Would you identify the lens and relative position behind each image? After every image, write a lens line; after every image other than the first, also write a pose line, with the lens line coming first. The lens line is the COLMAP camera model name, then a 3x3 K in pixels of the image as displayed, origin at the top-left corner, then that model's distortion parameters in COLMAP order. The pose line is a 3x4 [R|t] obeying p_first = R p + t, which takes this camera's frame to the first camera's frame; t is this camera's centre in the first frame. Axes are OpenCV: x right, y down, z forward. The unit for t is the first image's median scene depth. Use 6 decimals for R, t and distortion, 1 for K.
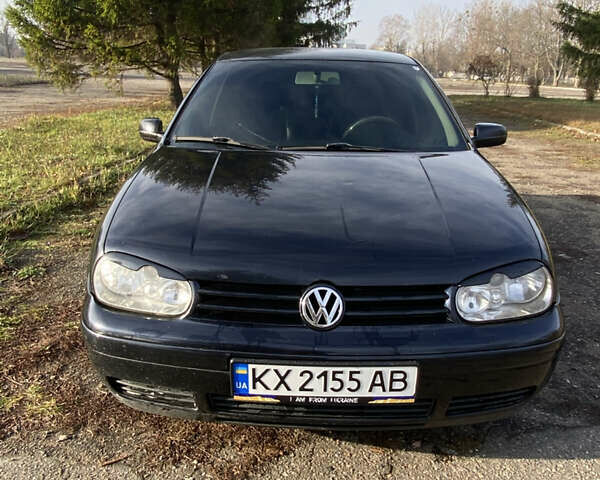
lens RADIAL K [[547.1, 0, 302.6], [0, 547.1, 238.1], [0, 0, 1]] dist [0.027617, 0.000000]
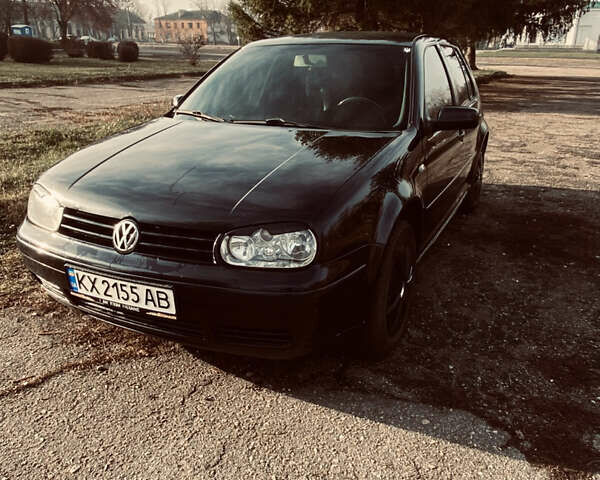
lens RADIAL K [[547.1, 0, 298.3], [0, 547.1, 240.7], [0, 0, 1]] dist [0.027617, 0.000000]
pose [[0.905255, 0.123359, -0.406567, 0.956706], [-0.110946, 0.992355, 0.054066, 0.019449], [0.410128, -0.003836, 0.912020, -0.035158]]
